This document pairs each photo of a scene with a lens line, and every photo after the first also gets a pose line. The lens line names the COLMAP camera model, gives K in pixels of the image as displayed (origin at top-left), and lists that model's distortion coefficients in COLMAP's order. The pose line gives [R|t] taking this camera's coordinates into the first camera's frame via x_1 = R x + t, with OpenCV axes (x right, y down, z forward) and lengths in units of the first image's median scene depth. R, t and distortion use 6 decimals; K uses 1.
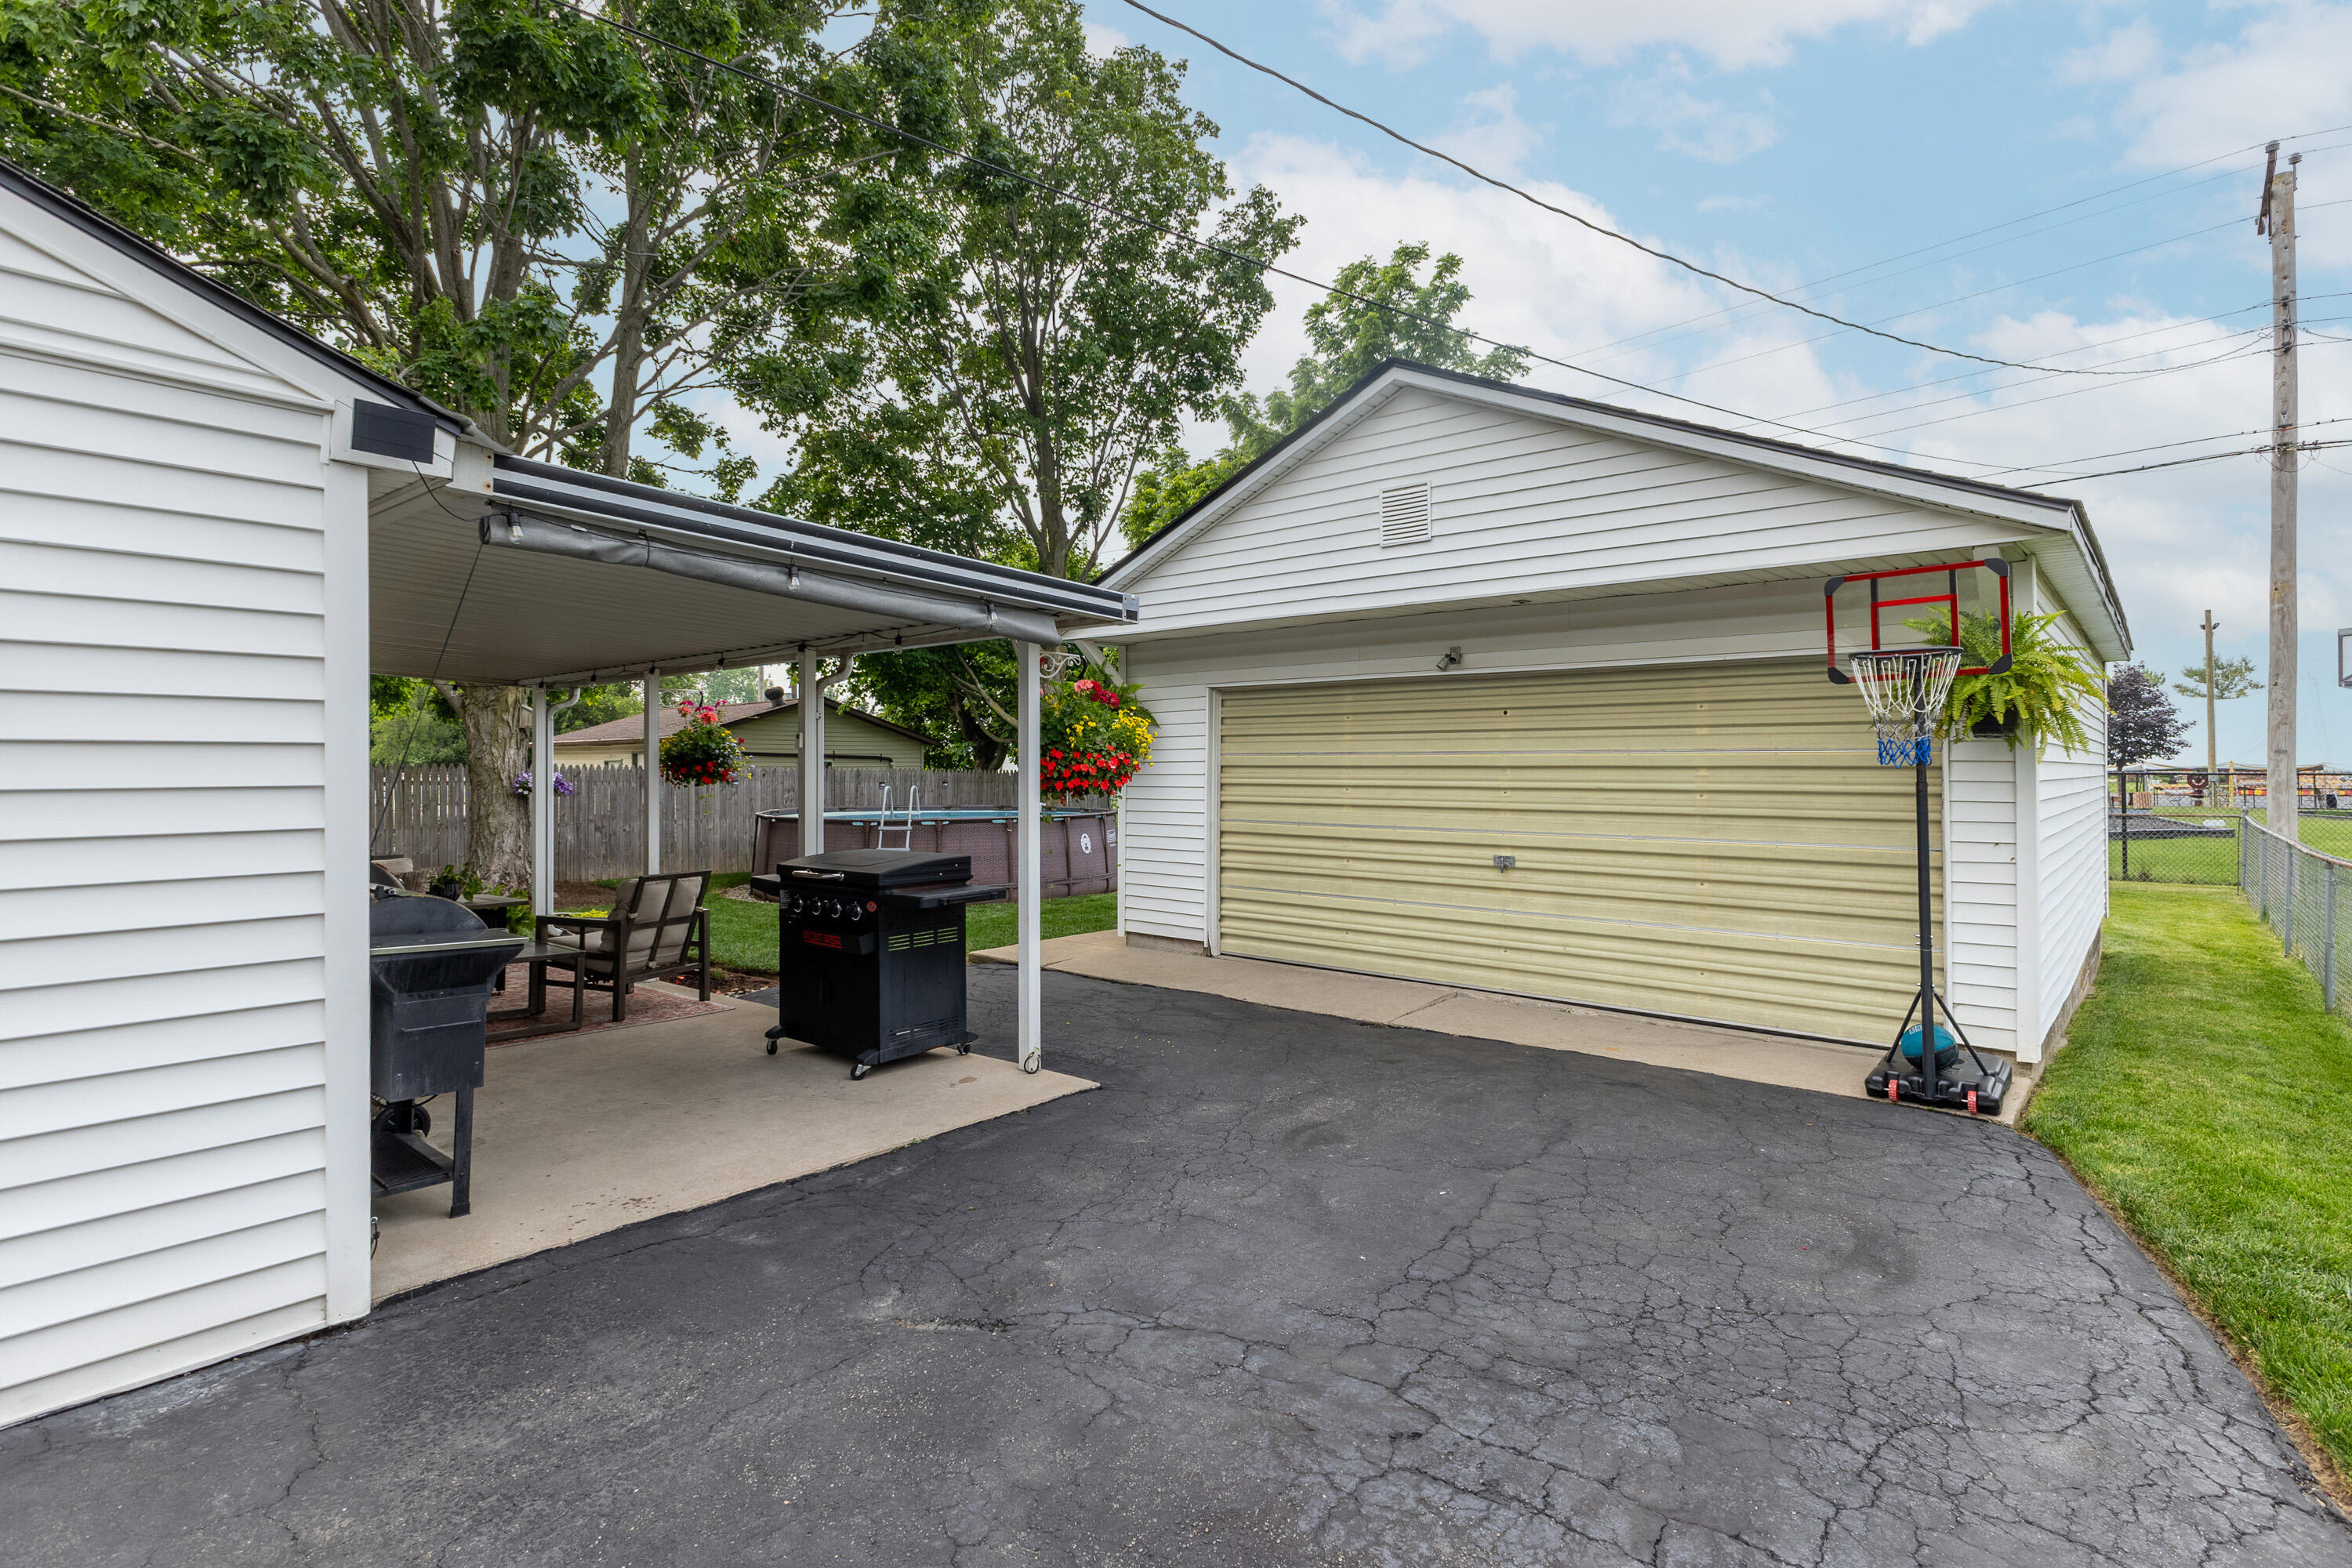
lens RADIAL K [[1023.9, 0, 1175.3], [0, 1023.9, 758.1], [0, 0, 1]] dist [0.015809, -0.005031]
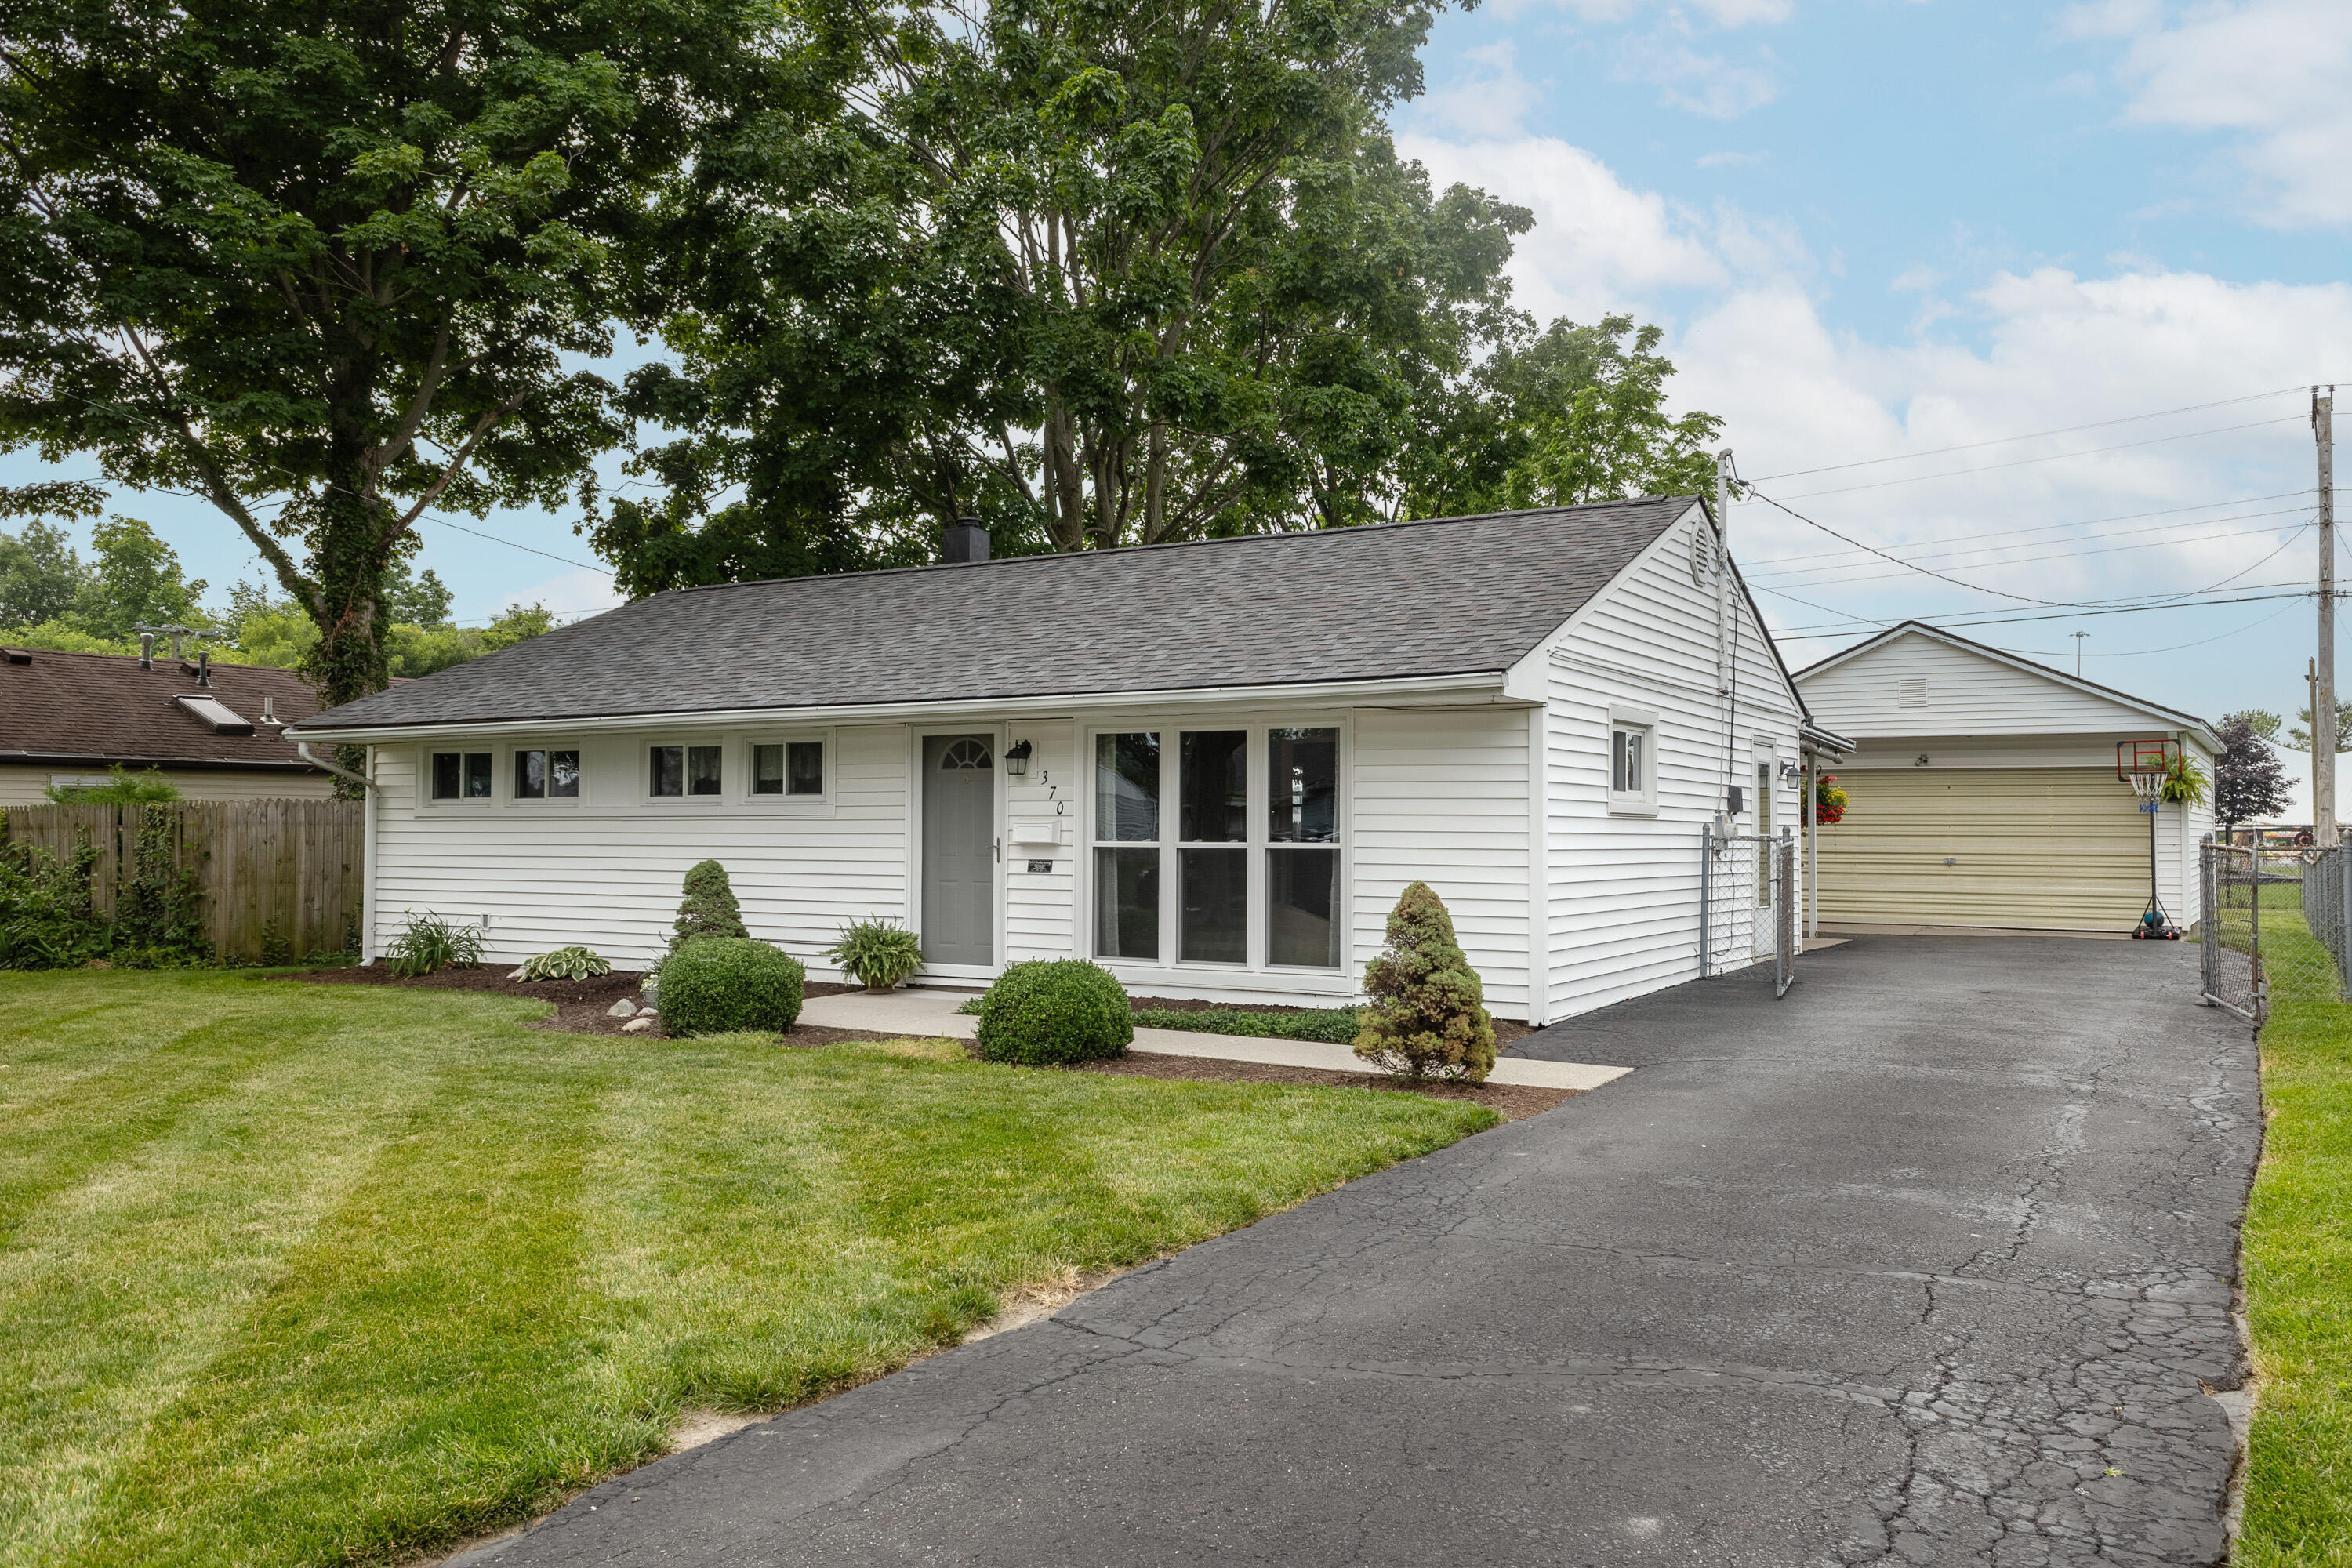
lens RADIAL K [[1631.7, 0, 1168.0], [0, 1631.7, 783.4], [0, 0, 1]] dist [0.030447, -0.001880]
pose [[0.986127, 0.007102, 0.165839, -0.852858], [-0.004039, 0.999815, -0.018803, 0.007071], [-0.165942, 0.017873, 0.985974, -0.953379]]
